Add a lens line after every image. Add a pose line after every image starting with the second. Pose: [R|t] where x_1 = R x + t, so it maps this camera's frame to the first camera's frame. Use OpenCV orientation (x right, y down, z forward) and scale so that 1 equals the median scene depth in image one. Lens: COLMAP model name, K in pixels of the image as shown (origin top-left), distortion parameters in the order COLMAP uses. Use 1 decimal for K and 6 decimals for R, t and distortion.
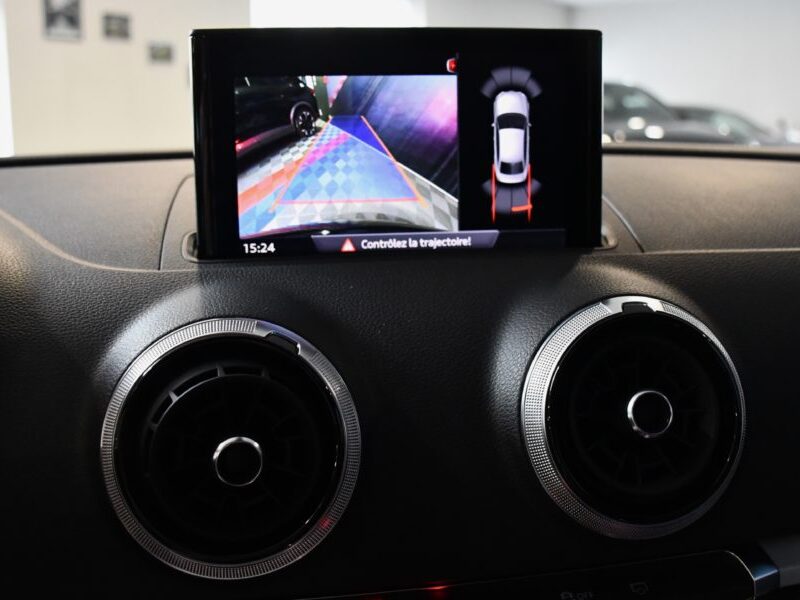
lens RADIAL K [[918.1, 0, 429.3], [0, 918.1, 298.6], [0, 0, 1]] dist [-0.149807, 0.060152]
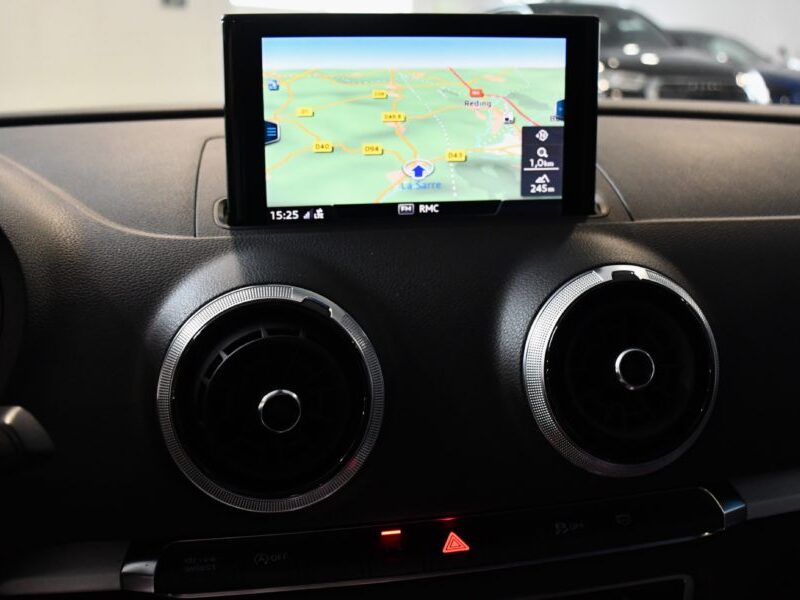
lens RADIAL K [[973.9, 0, 440.0], [0, 973.9, 296.5], [0, 0, 1]] dist [-0.142229, 0.063065]
pose [[0.999482, 0.003915, 0.031954, -0.041154], [-0.006297, 0.997180, 0.074789, -0.051884], [-0.031572, -0.074951, 0.996687, -0.196307]]
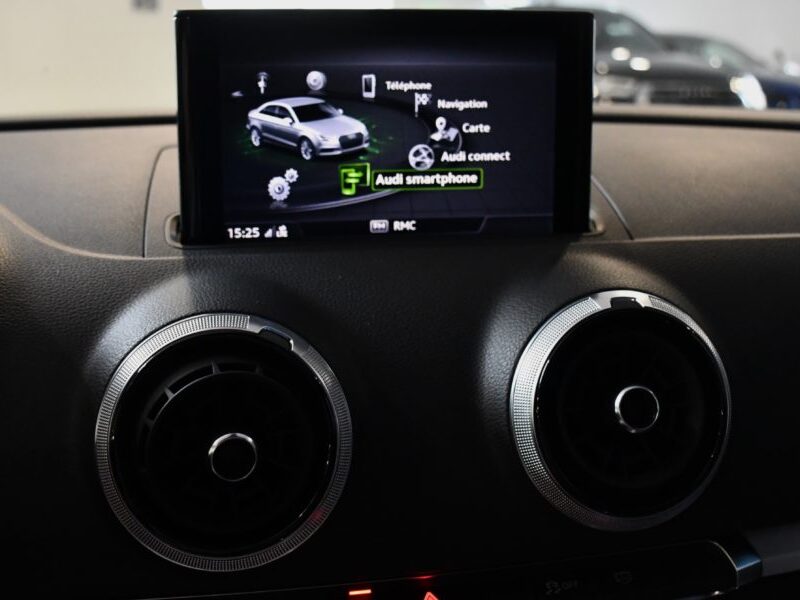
lens RADIAL K [[1003.7, 0, 401.5], [0, 1003.7, 276.6], [0, 0, 1]] dist [-0.140855, 0.070243]
pose [[0.999908, 0.006884, 0.011725, -0.031906], [-0.007378, 0.999065, 0.042595, -0.062292], [-0.011421, -0.042678, 0.999024, -0.093619]]
